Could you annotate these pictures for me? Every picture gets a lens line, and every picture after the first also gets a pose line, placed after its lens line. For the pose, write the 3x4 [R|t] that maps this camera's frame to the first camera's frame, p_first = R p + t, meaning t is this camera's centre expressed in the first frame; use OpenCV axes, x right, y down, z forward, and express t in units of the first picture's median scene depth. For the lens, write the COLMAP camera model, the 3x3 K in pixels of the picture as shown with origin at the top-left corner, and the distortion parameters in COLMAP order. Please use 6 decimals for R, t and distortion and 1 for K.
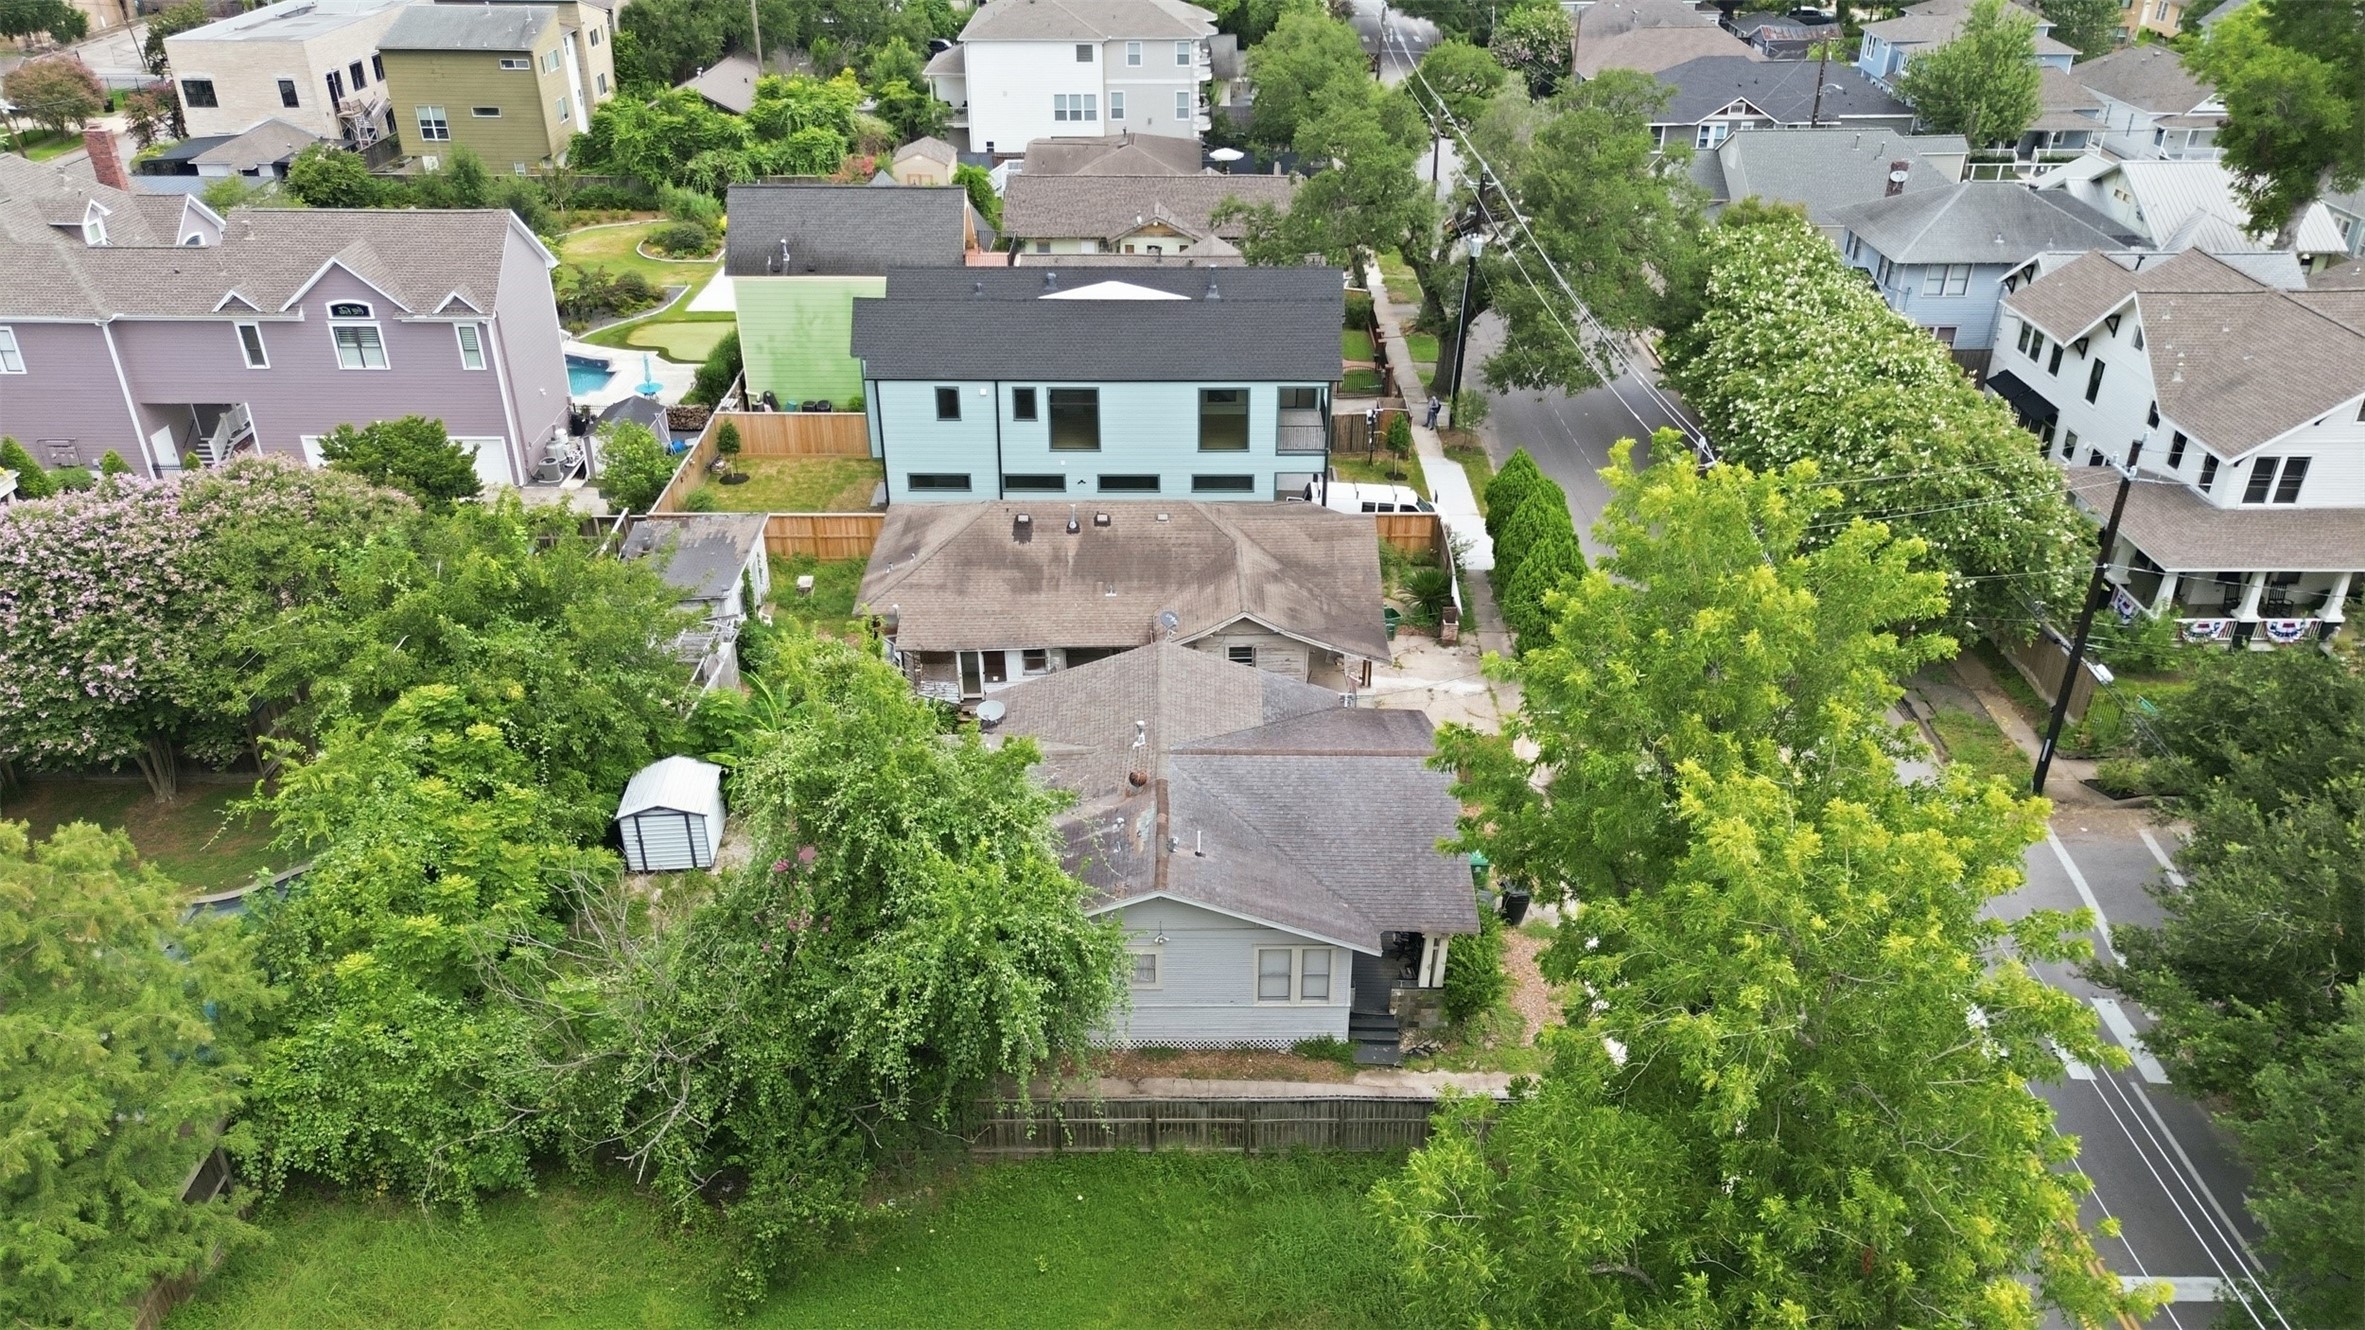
lens RADIAL K [[1675.5, 0, 1178.3], [0, 1675.5, 658.6], [0, 0, 1]] dist [0.054696, -0.057697]
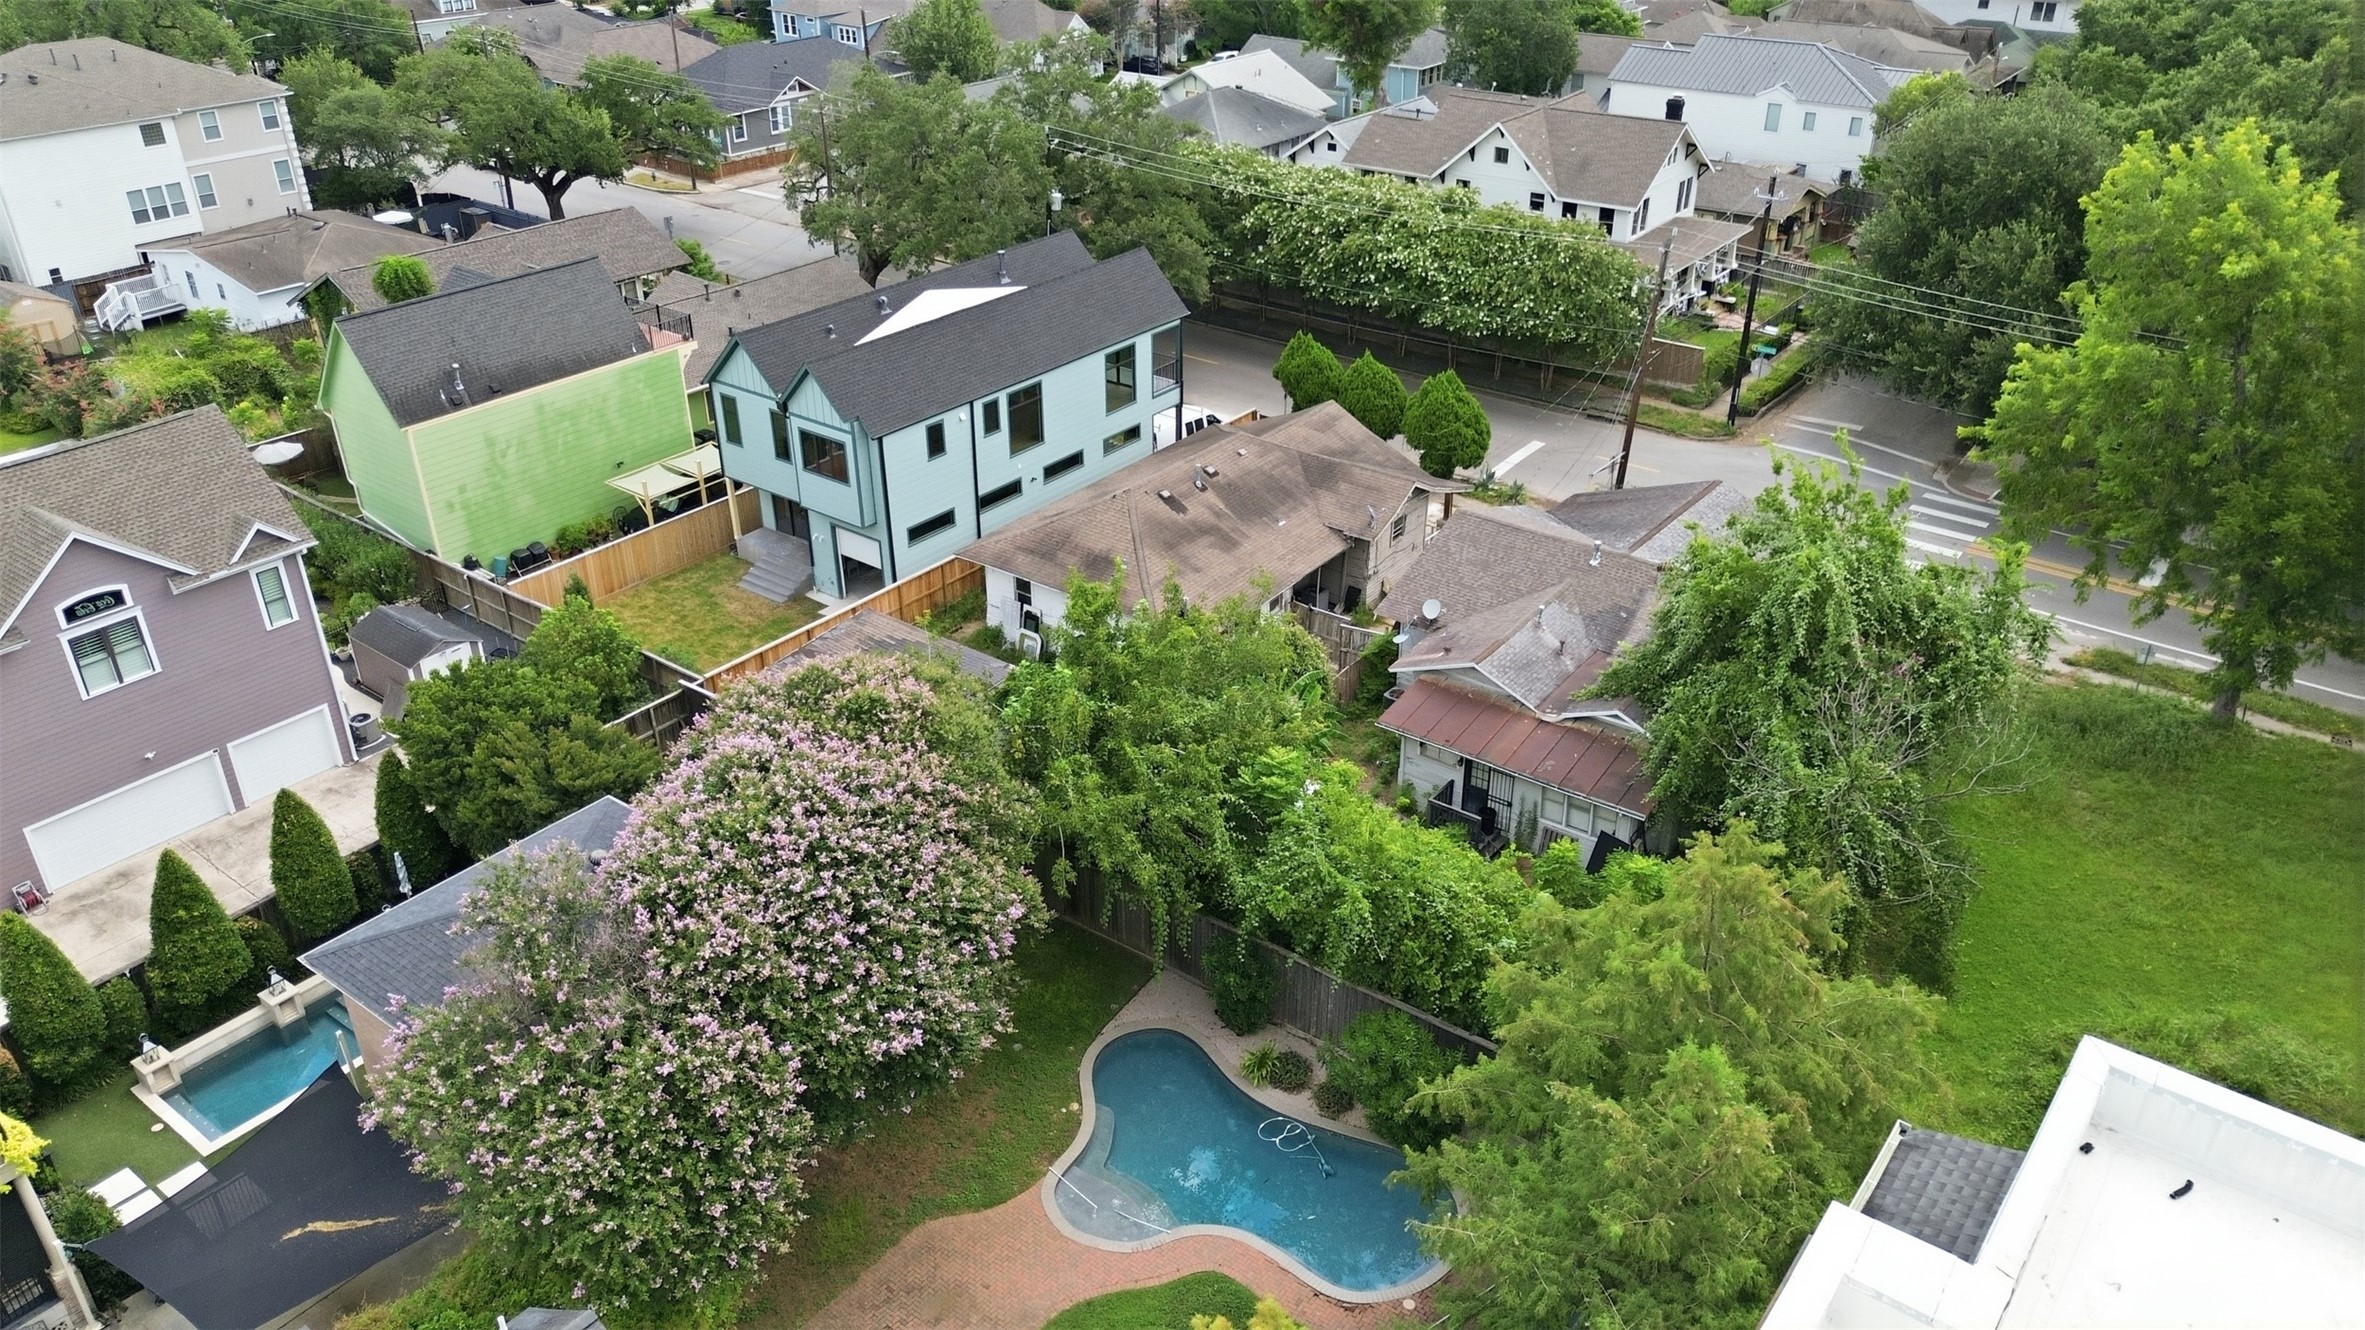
lens RADIAL K [[1675.5, 0, 1178.3], [0, 1675.5, 658.6], [0, 0, 1]] dist [0.054696, -0.057697]
pose [[0.601400, -0.383959, 0.700639, -0.754119], [0.387672, 0.907036, 0.164305, -0.140461], [-0.698591, 0.172804, 0.694341, 0.265283]]
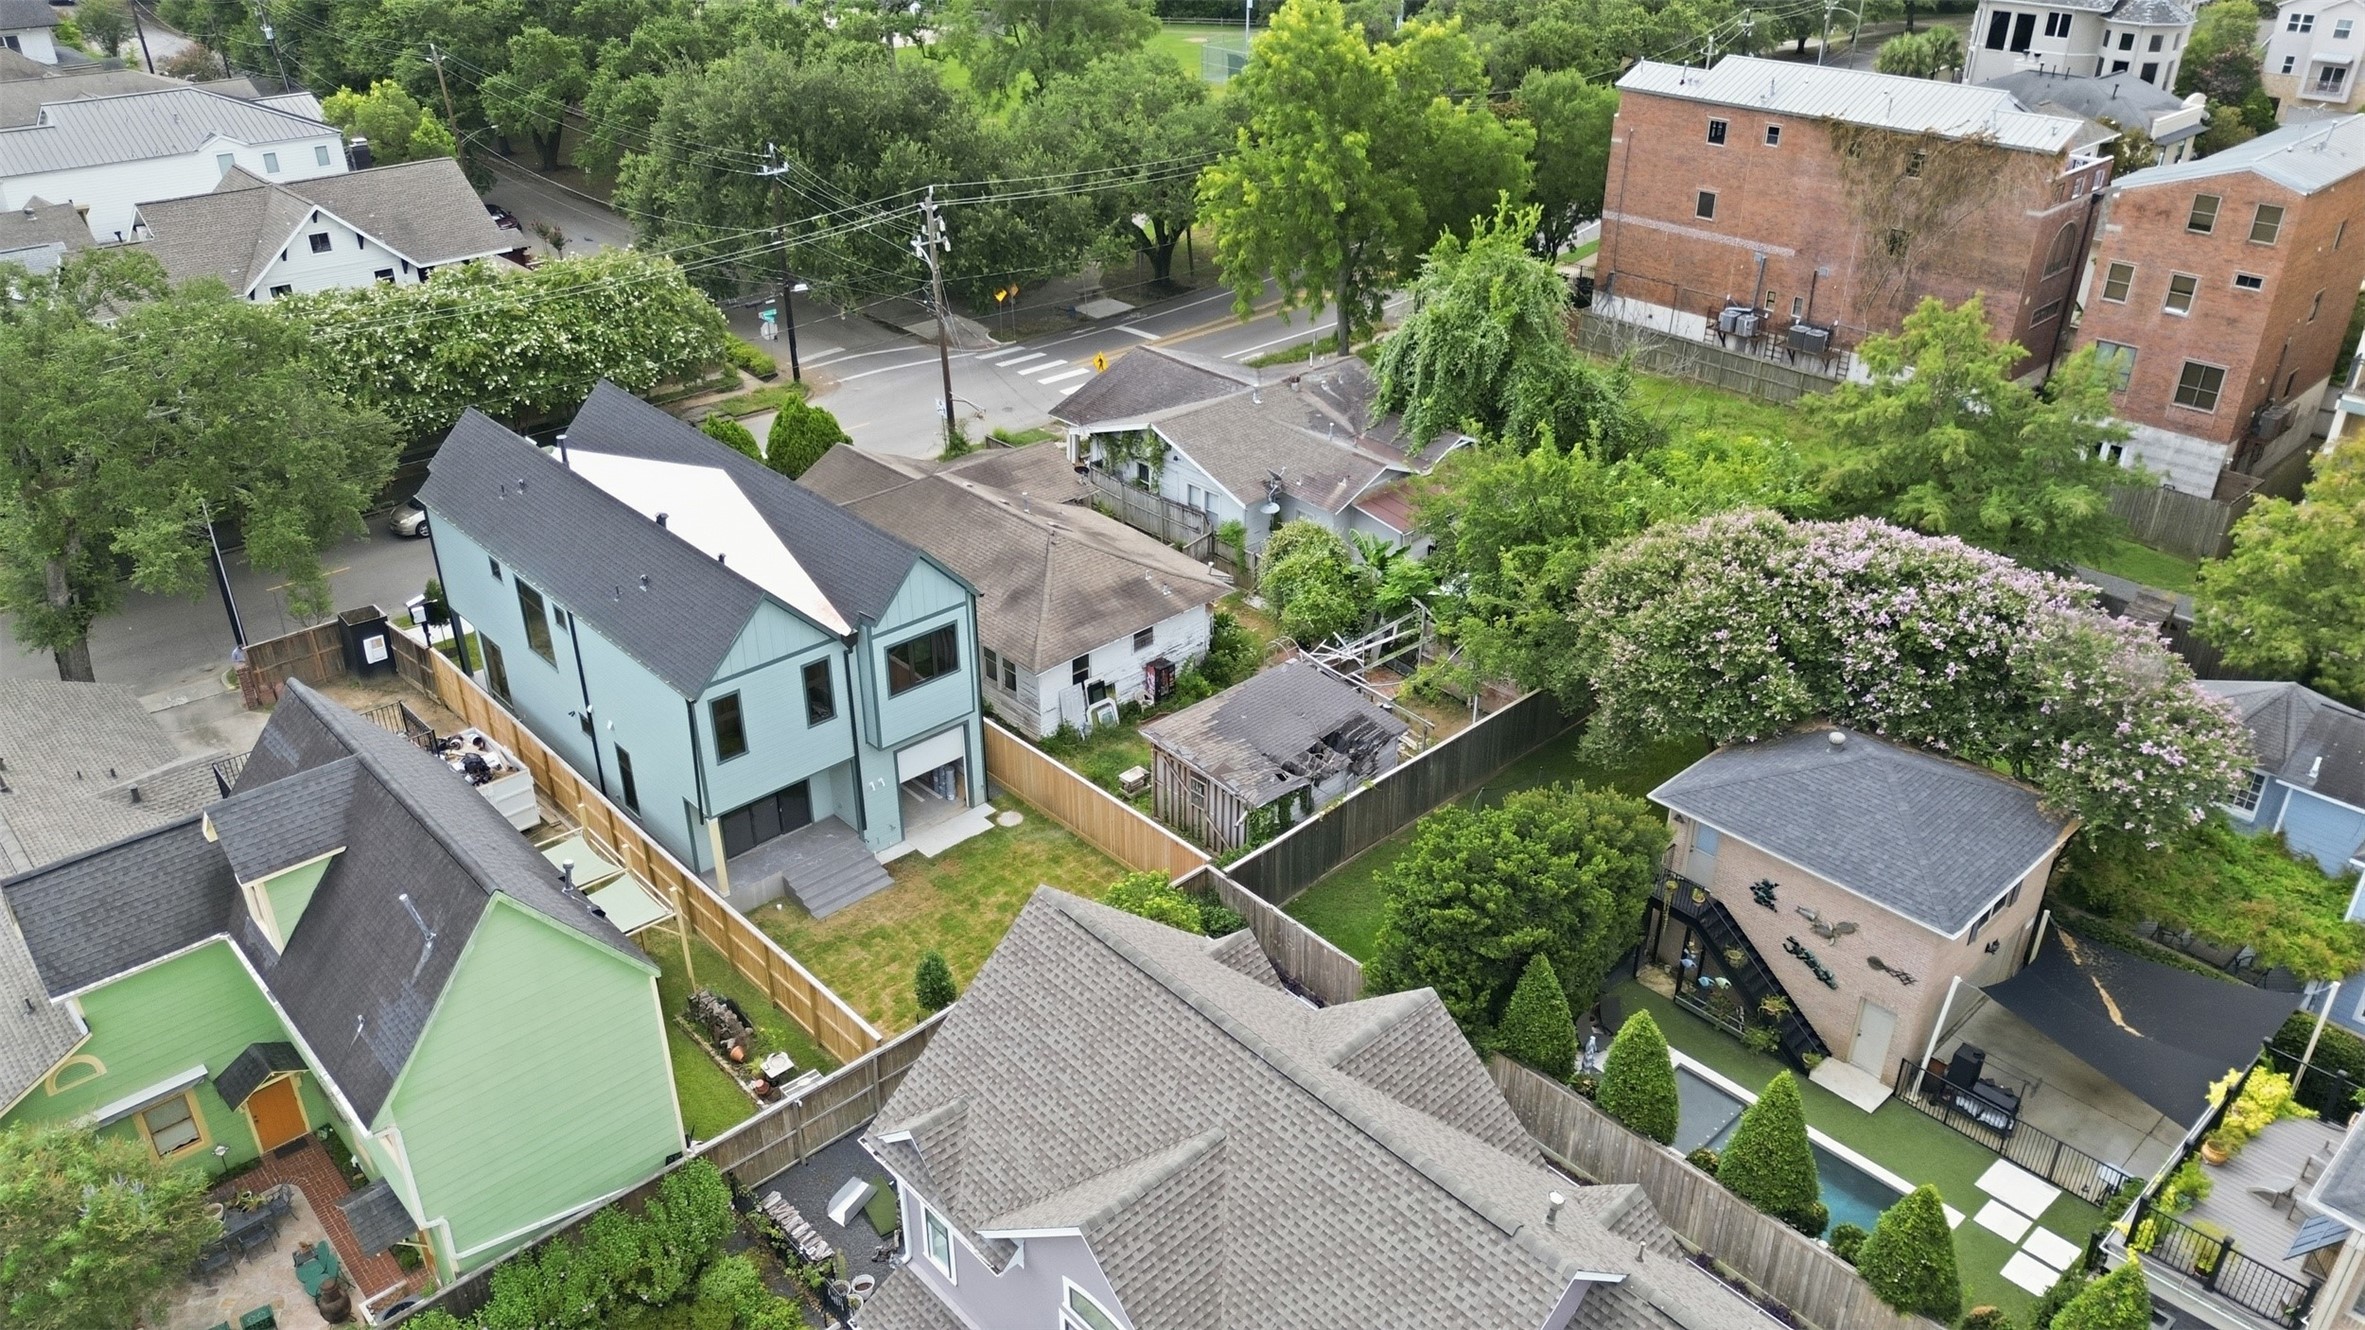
lens RADIAL K [[1675.5, 0, 1178.3], [0, 1675.5, 658.6], [0, 0, 1]] dist [0.054696, -0.057697]
pose [[-0.681383, -0.348801, 0.643471, -0.732124], [0.357779, 0.608230, 0.708556, -0.642976], [-0.638523, 0.713018, -0.289644, 1.157884]]
